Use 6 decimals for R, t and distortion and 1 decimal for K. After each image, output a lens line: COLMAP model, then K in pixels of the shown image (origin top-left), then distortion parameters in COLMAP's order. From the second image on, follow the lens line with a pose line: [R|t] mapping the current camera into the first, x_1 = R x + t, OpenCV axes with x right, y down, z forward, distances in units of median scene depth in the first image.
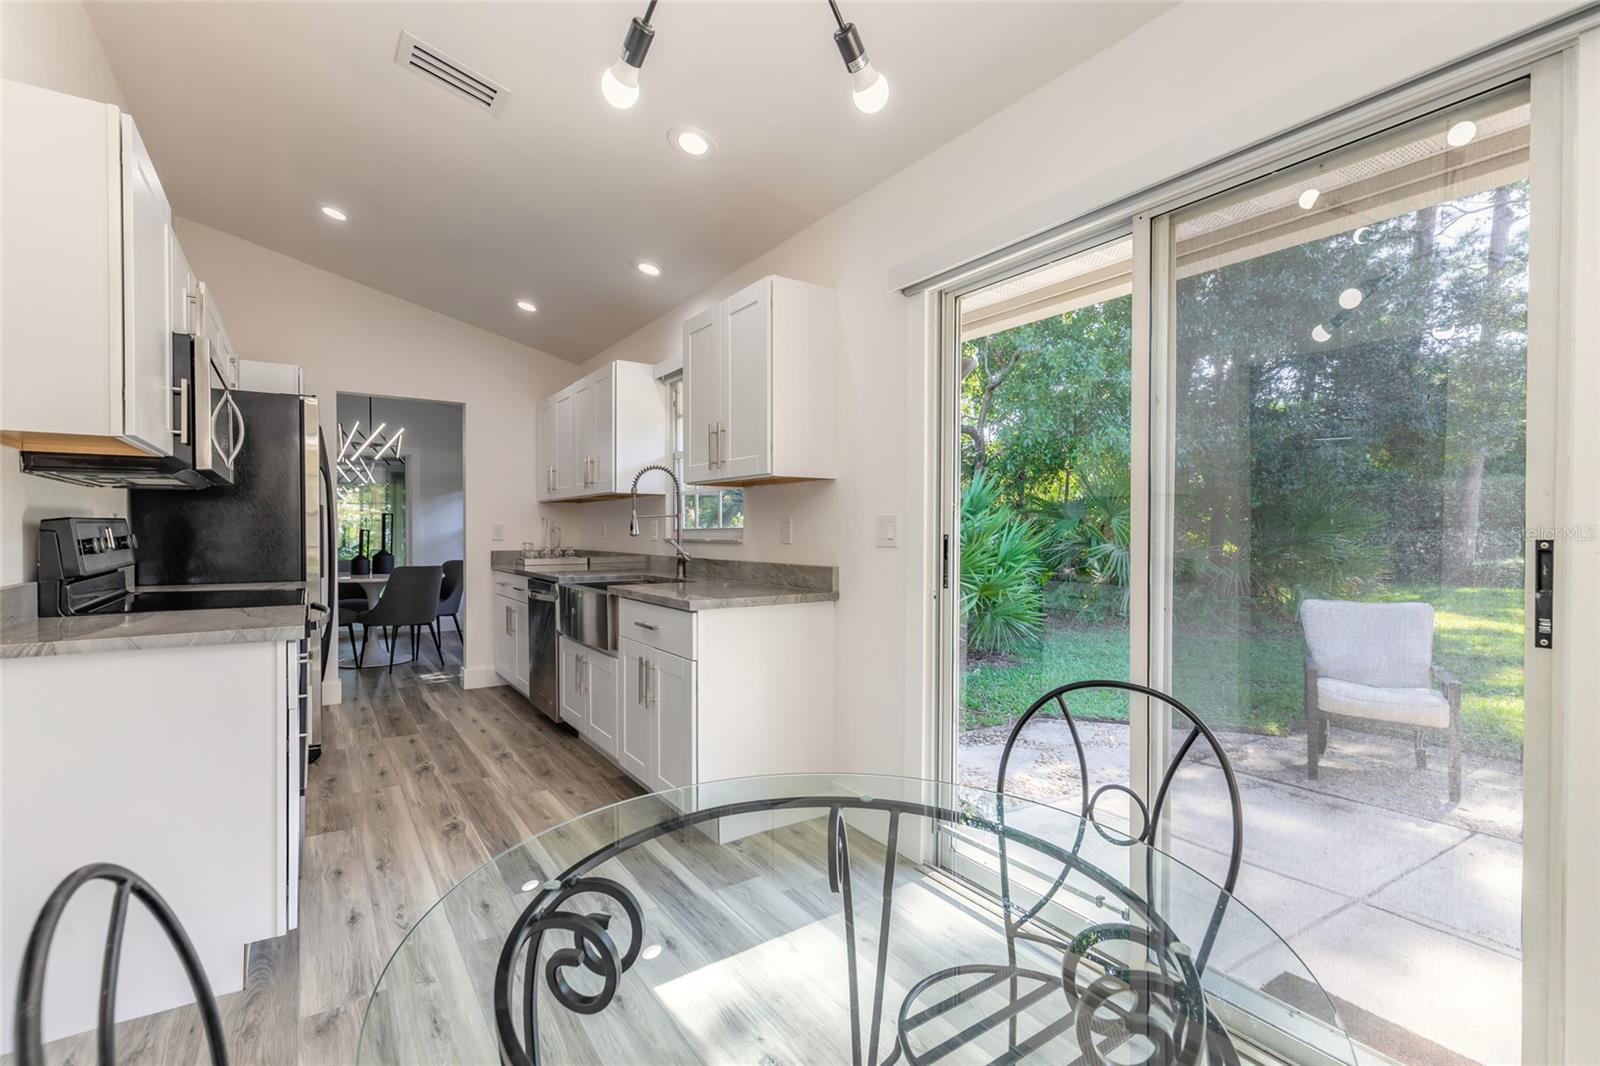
lens RADIAL K [[723.0, 0, 801.0], [0, 723.0, 535.0], [0, 0, 1]] dist [0.000149, 0.000108]
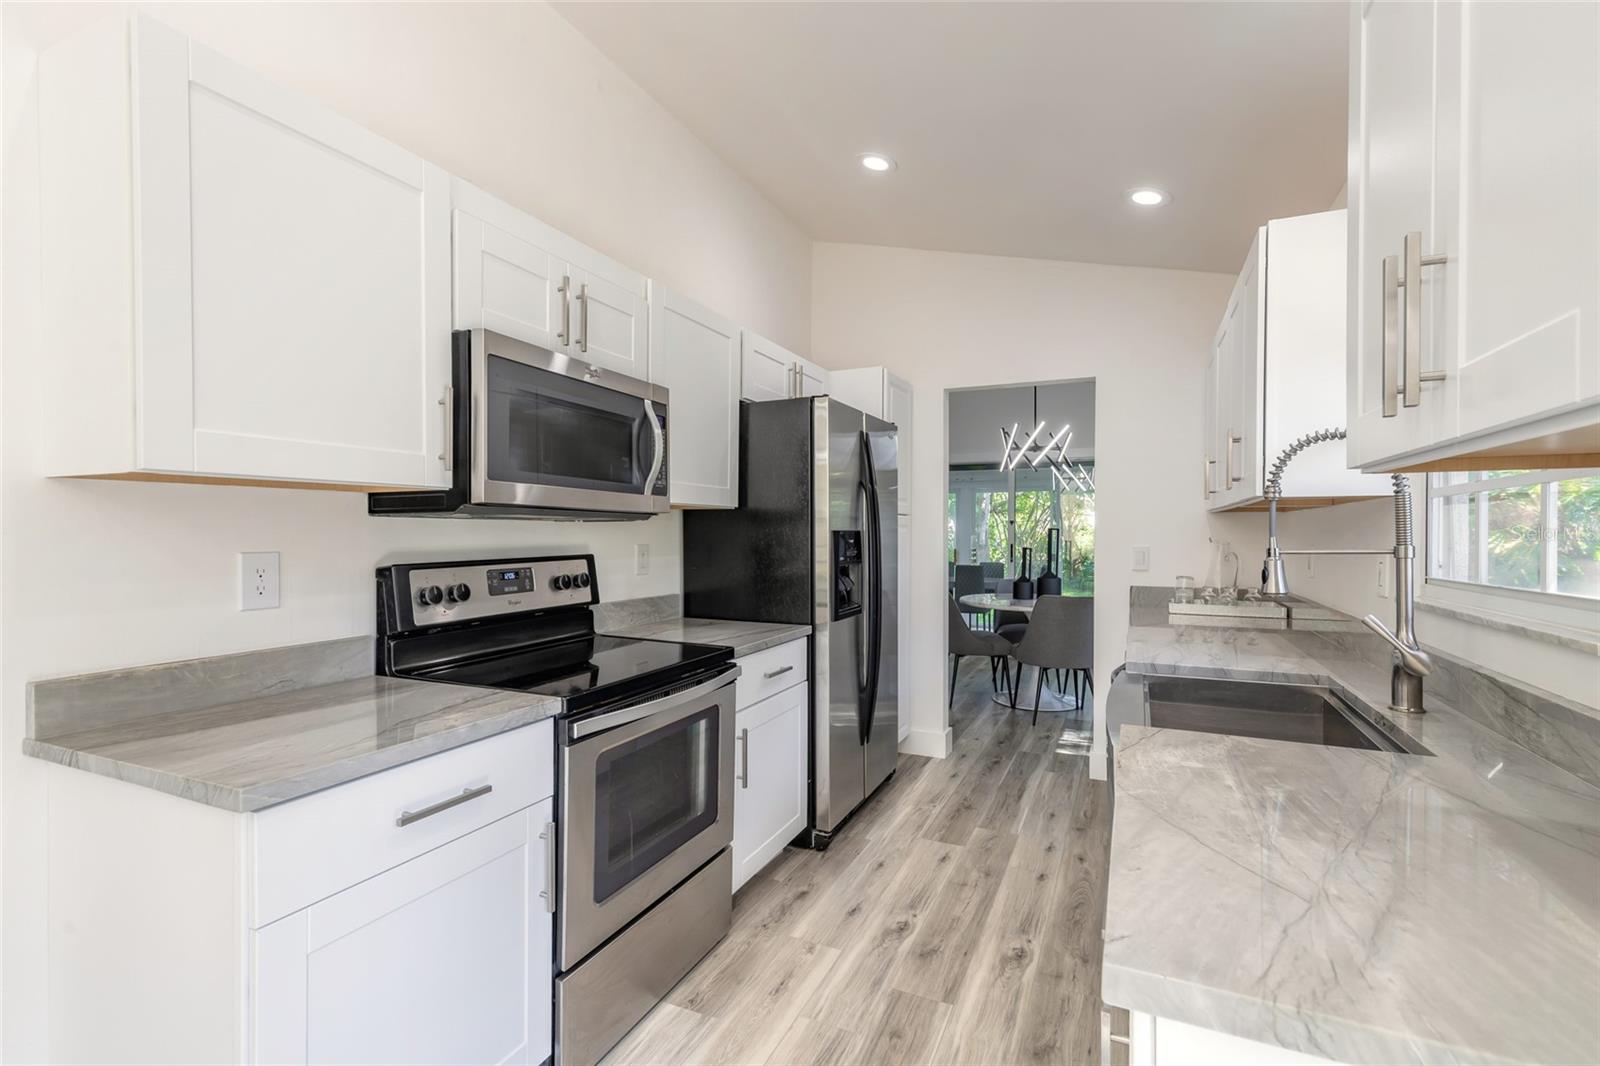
lens RADIAL K [[723.0, 0, 791.7], [0, 723.0, 536.7], [0, 0, 1]] dist [0.000149, 0.000108]
pose [[0.504887, 0.003315, -0.863179, -0.000217], [-0.003064, 0.999993, 0.002047, -0.034394], [0.863180, 0.001611, 0.504894, 0.537235]]
